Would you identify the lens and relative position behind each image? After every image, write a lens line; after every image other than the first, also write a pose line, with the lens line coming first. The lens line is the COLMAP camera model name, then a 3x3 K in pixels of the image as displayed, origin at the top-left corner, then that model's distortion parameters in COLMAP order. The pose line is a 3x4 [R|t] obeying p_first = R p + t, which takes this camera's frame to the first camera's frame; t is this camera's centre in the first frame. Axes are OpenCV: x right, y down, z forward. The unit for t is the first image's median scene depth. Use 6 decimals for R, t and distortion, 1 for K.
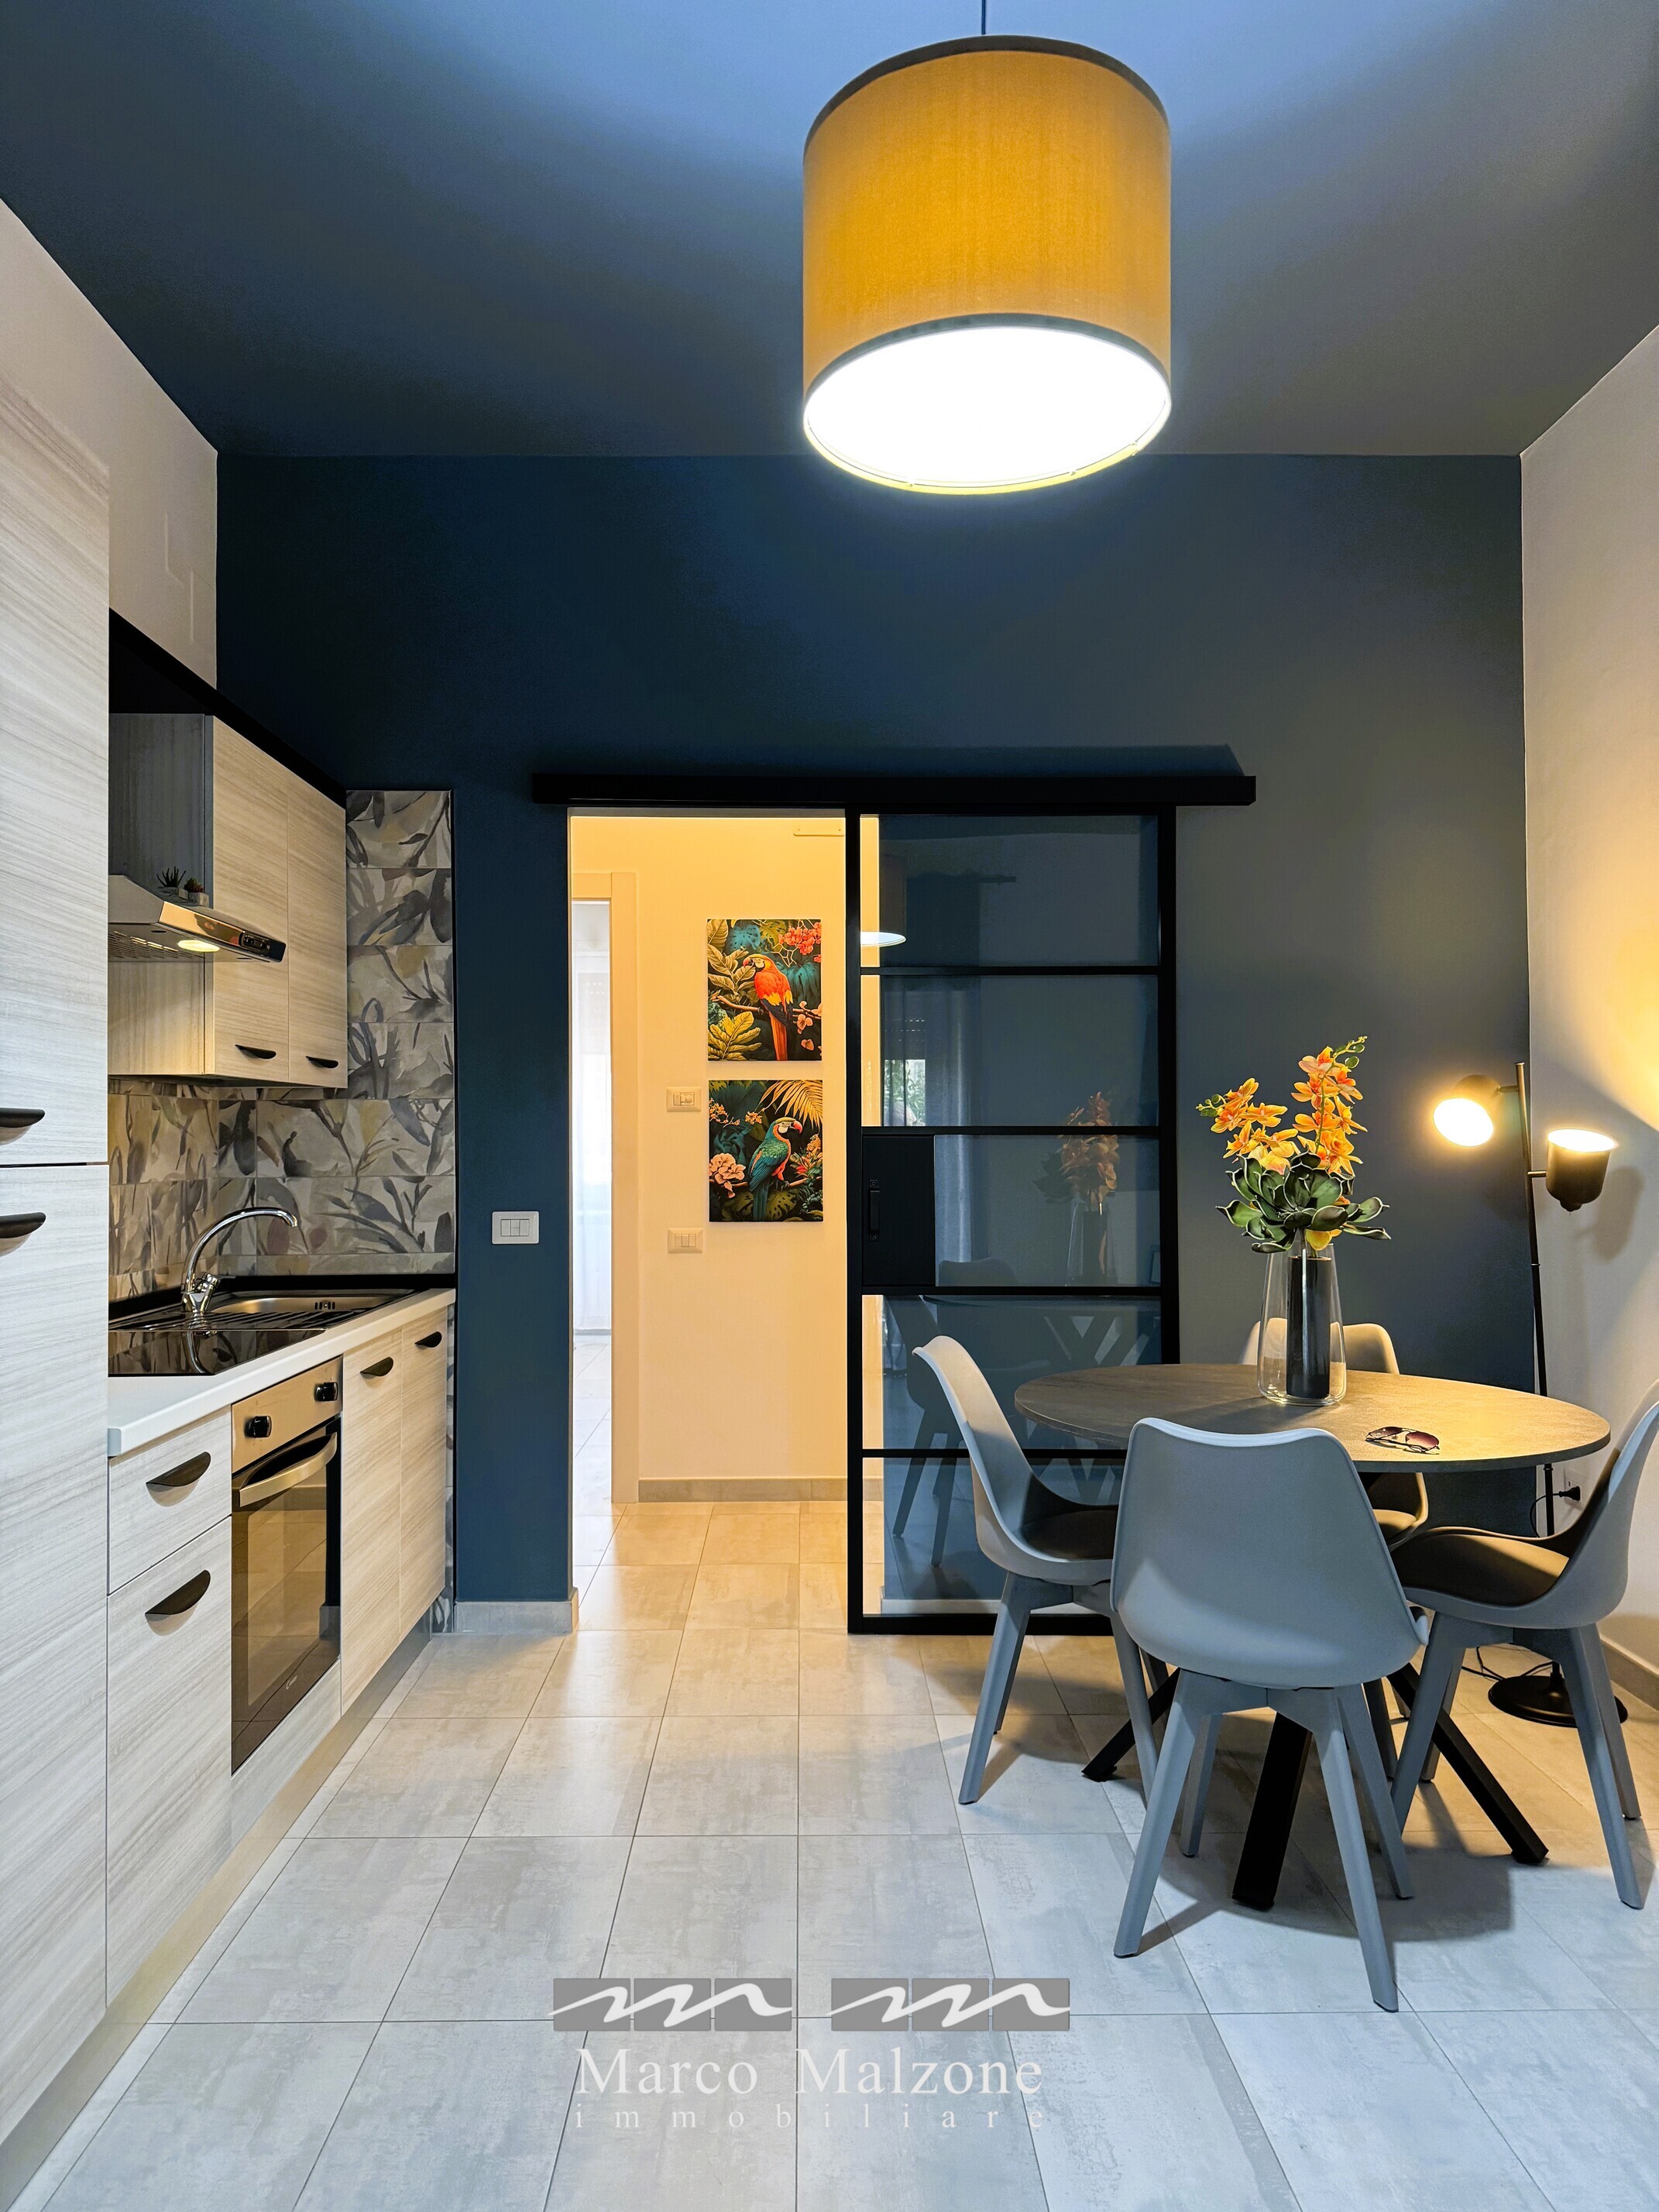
lens RADIAL K [[1554.4, 0, 829.5], [0, 1554.4, 1106.0], [0, 0, 1]] dist [0.106245, -0.101314]
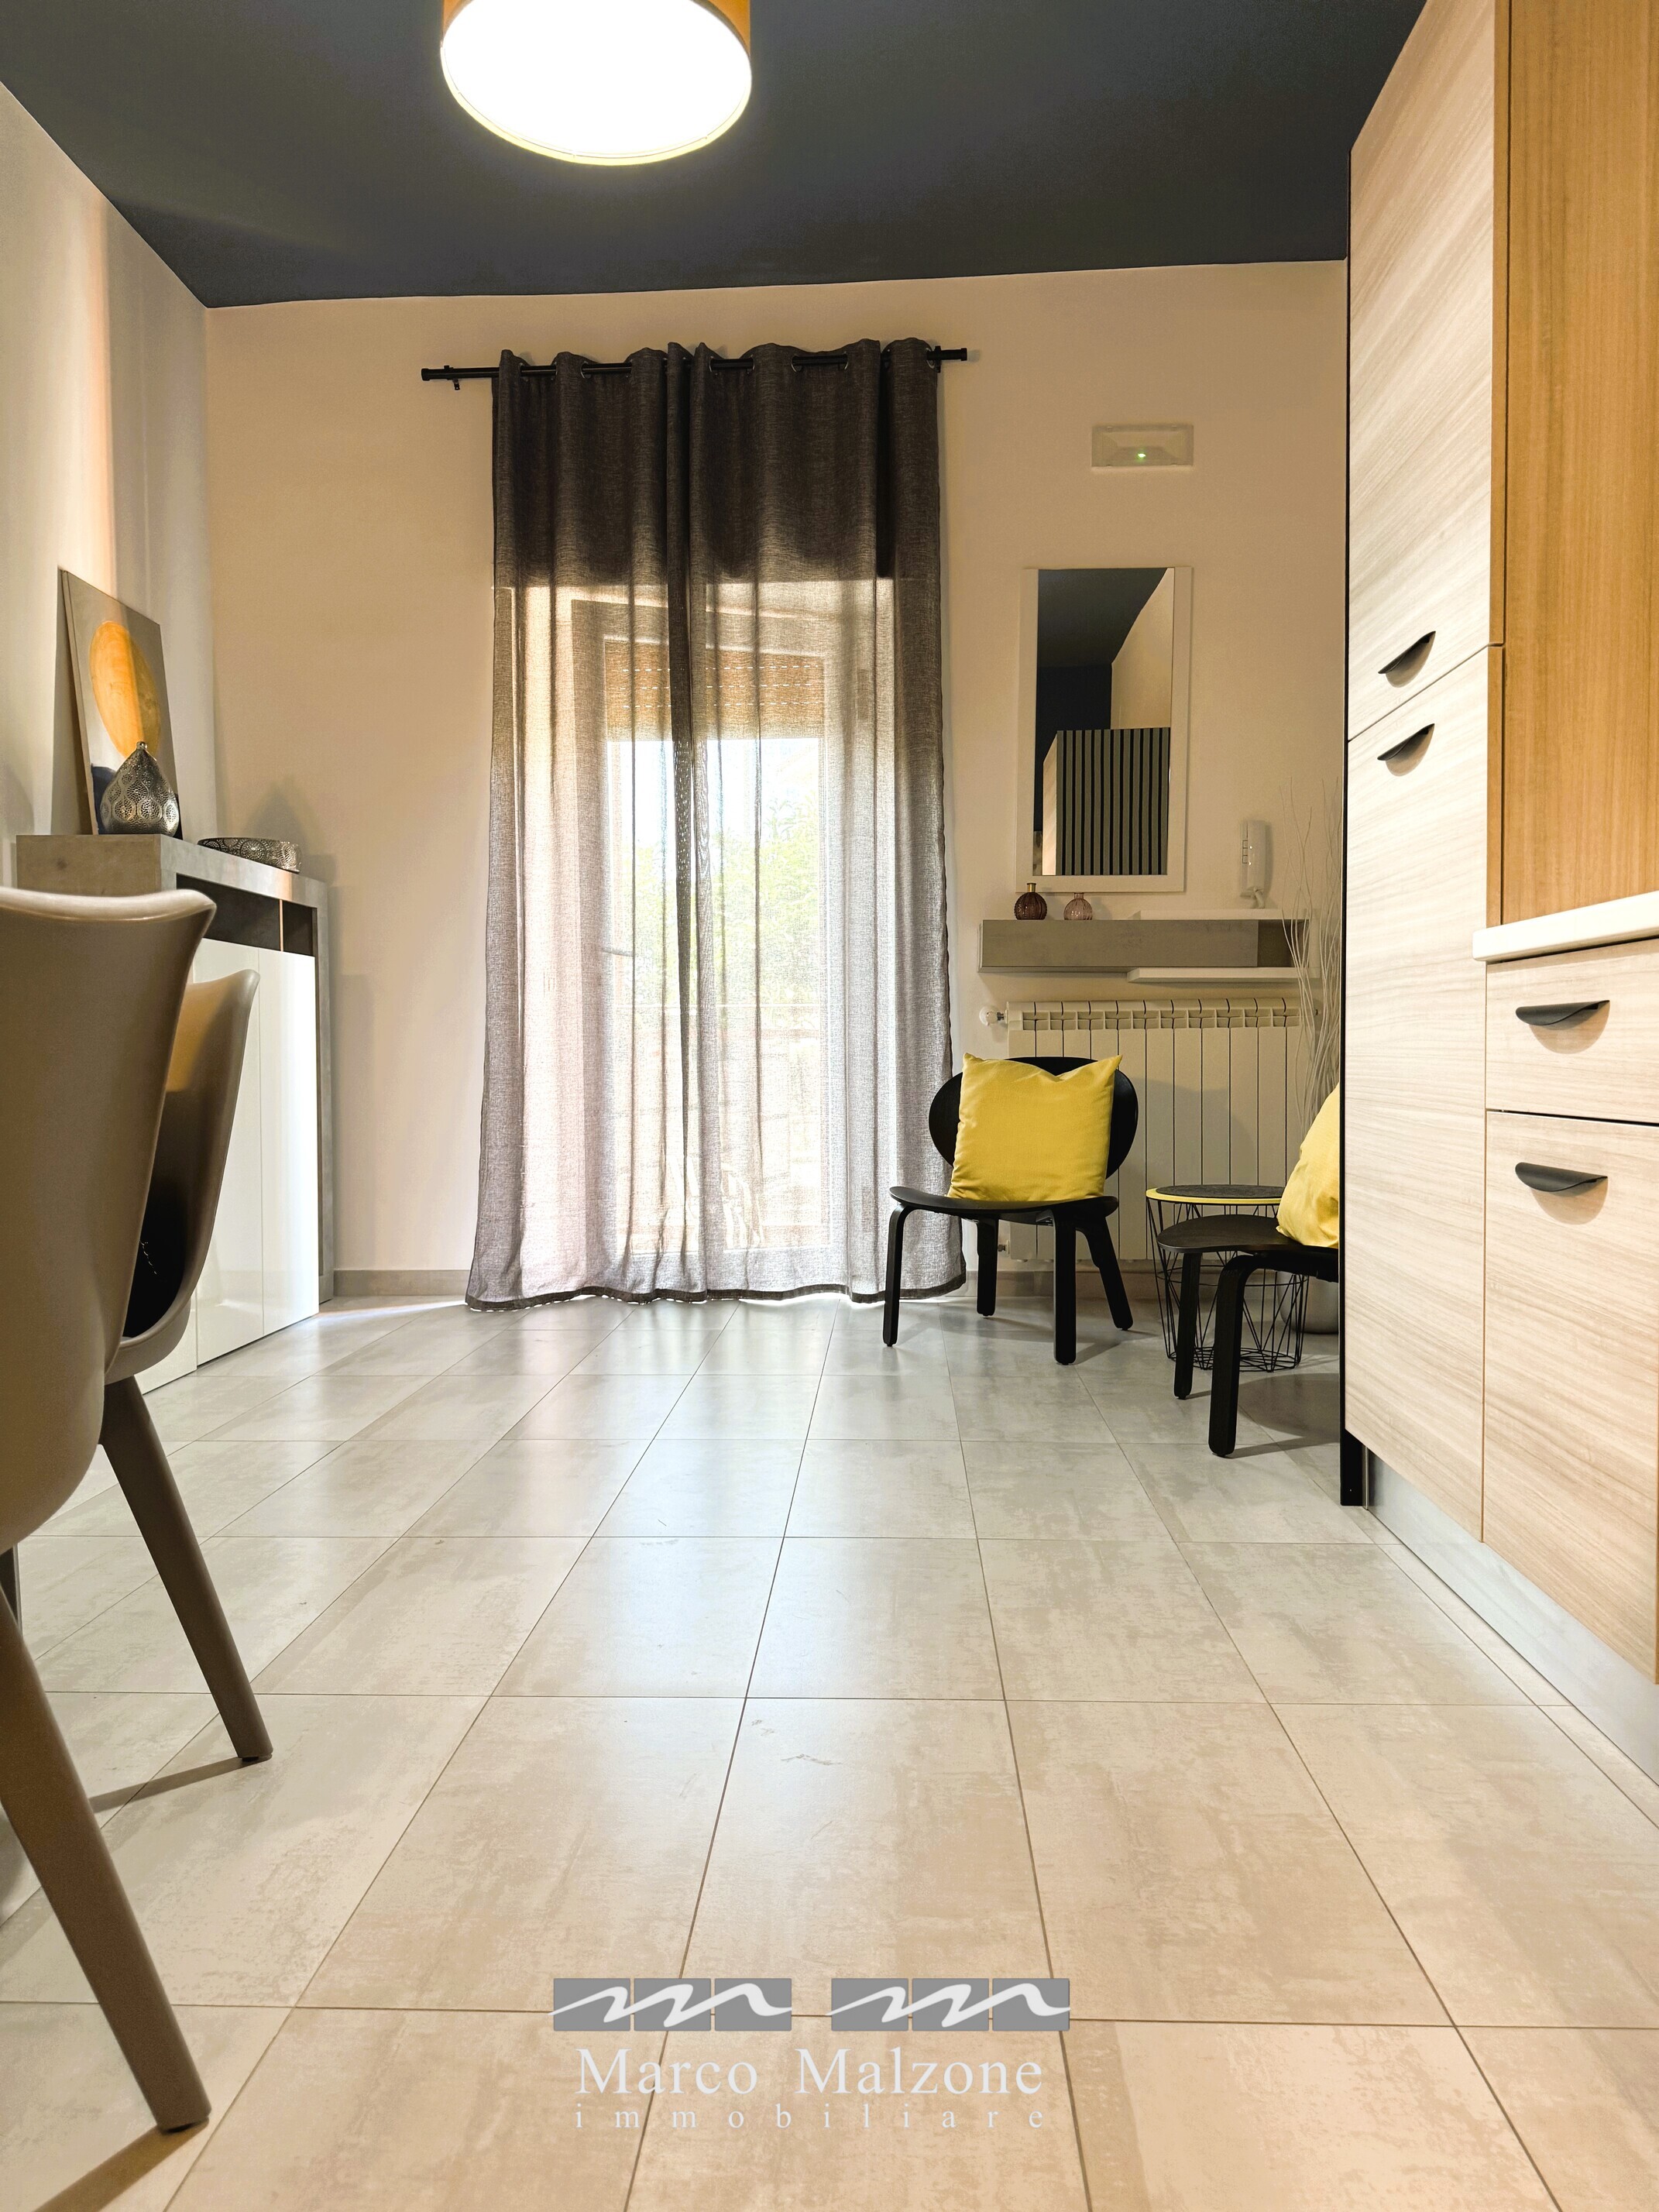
lens RADIAL K [[1539.3, 0, 841.7], [0, 1539.3, 1118.2], [0, 0, 1]] dist [0.129131, -0.197477]
pose [[-0.998276, 0.009116, 0.057982, -0.074408], [0.010829, 0.999512, 0.029289, 0.163869], [-0.057687, 0.029867, -0.997888, 1.128475]]
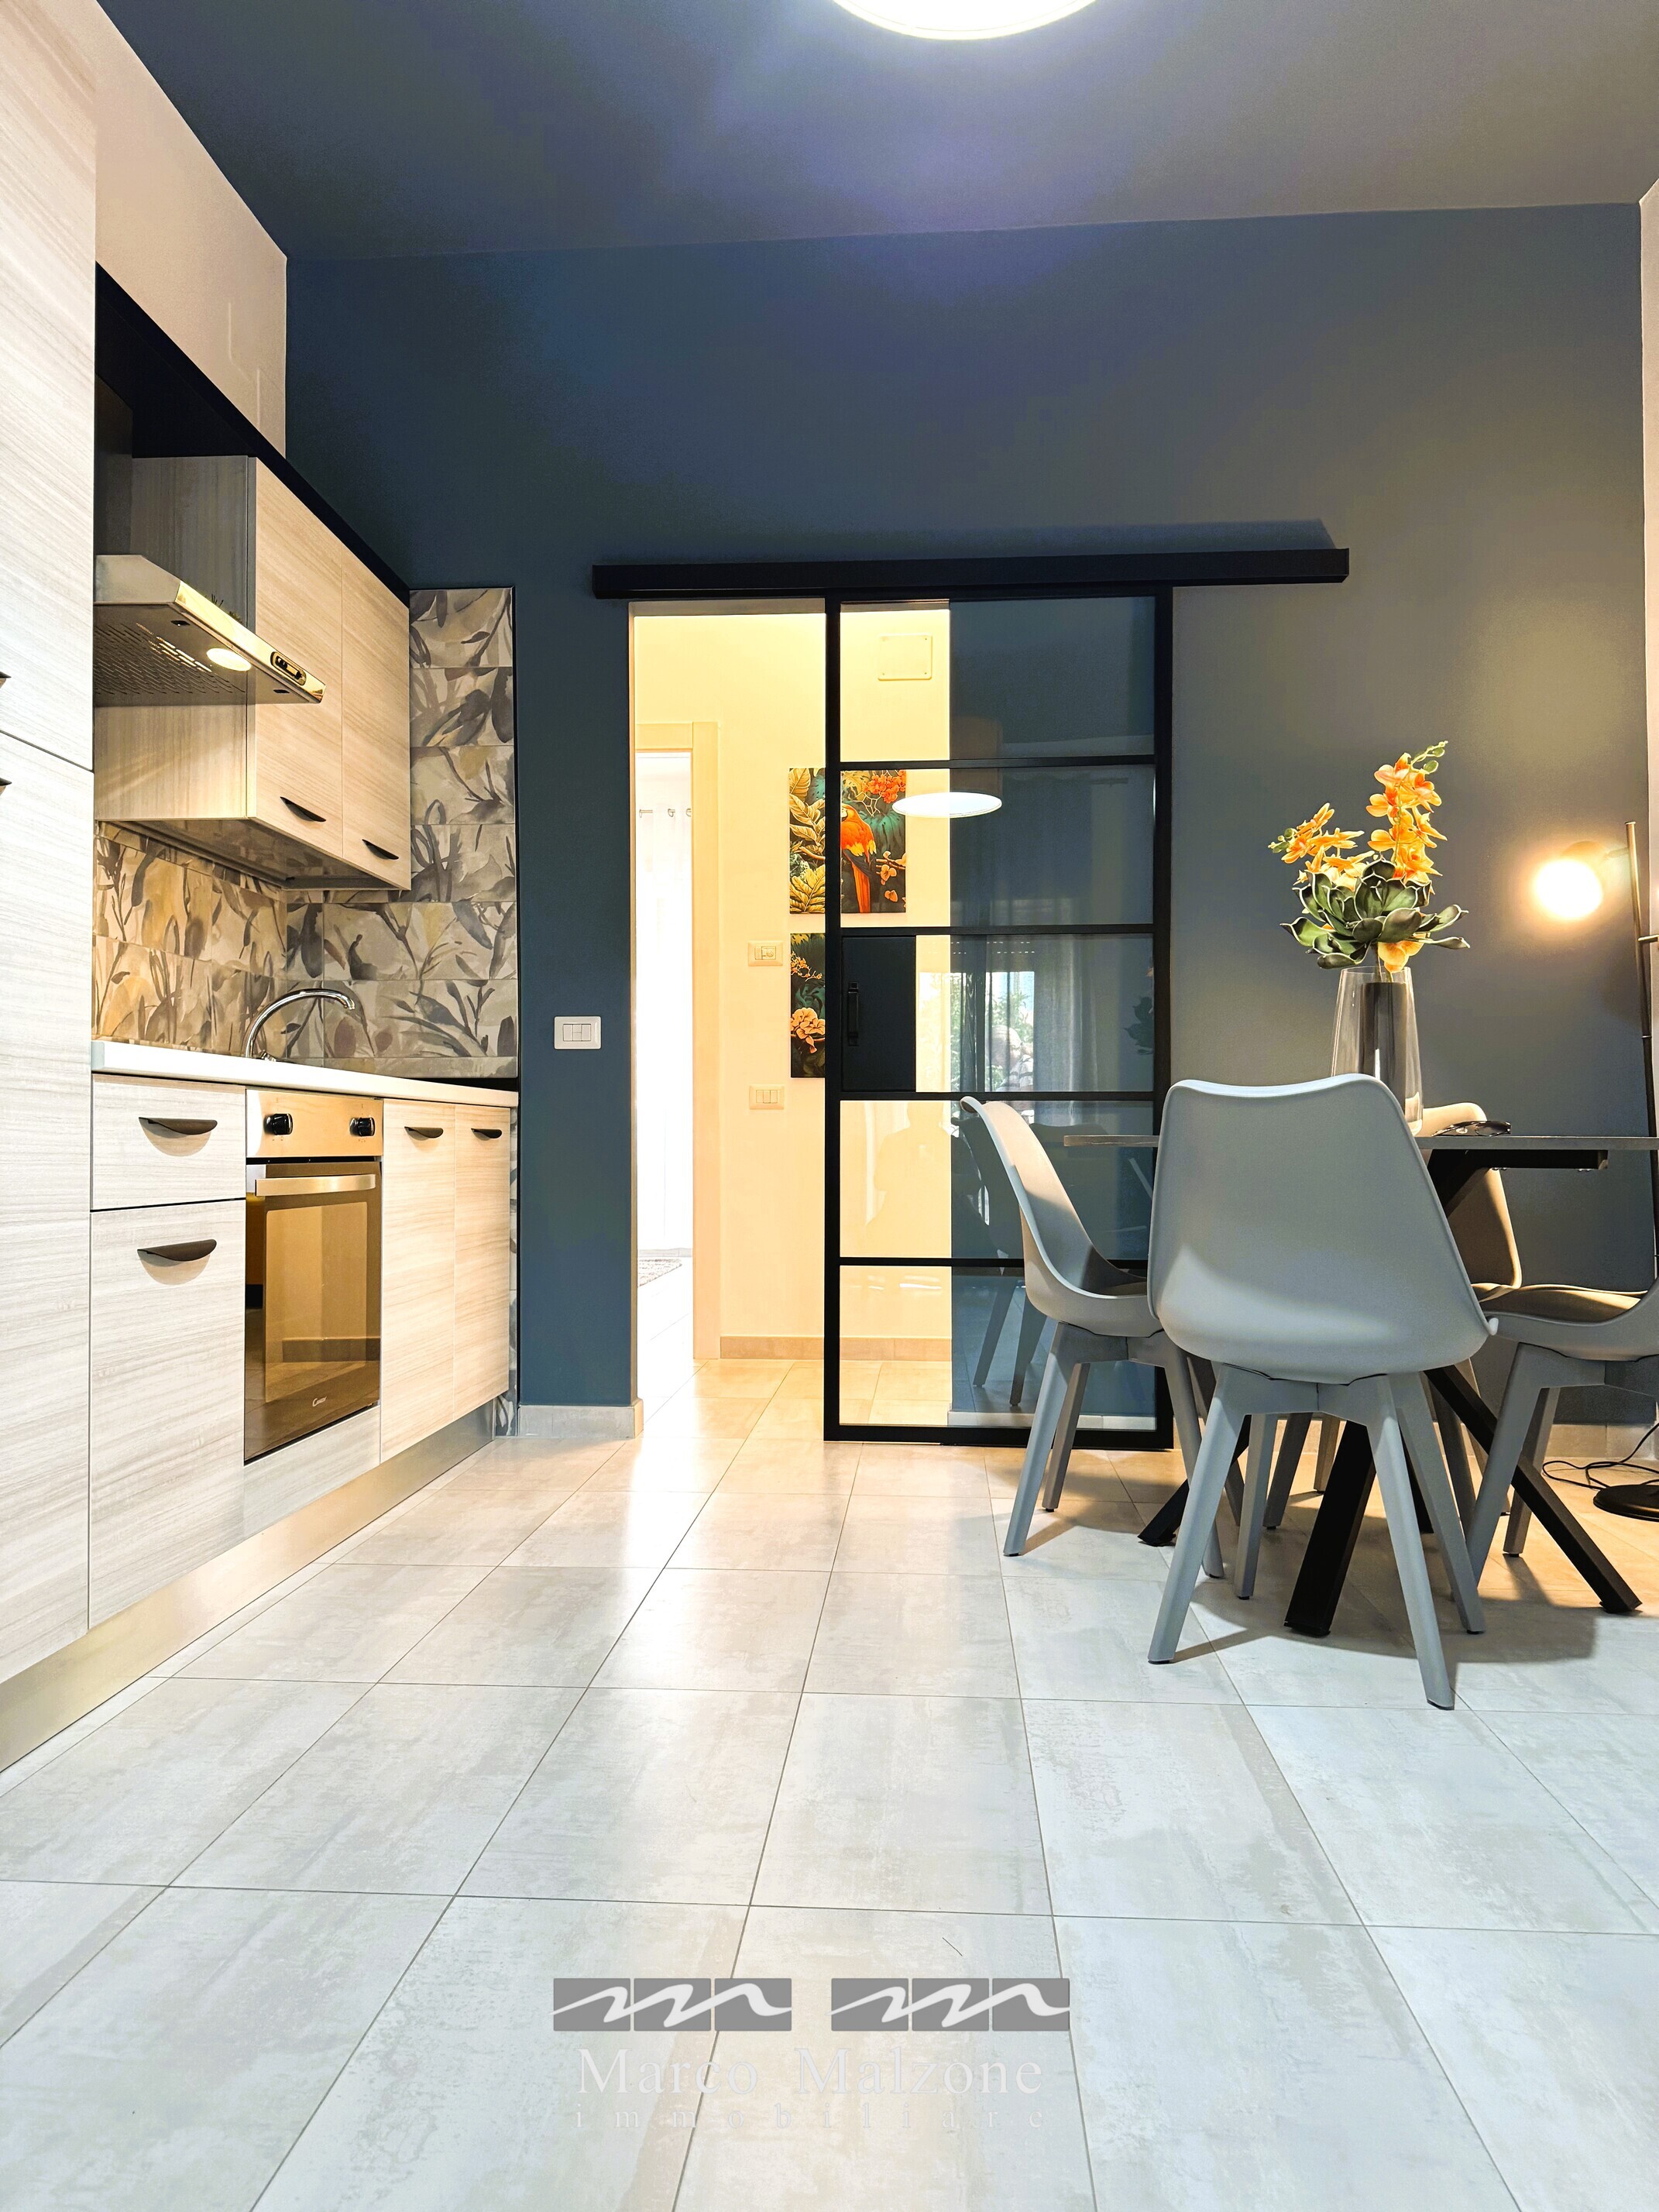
lens RADIAL K [[1539.3, 0, 841.7], [0, 1539.3, 1118.2], [0, 0, 1]] dist [0.129131, -0.197477]
pose [[0.996425, 0.000681, -0.084480, 0.052021], [-0.001150, 0.999984, -0.005502, 0.148576], [0.084475, 0.005580, 0.996410, 0.043242]]
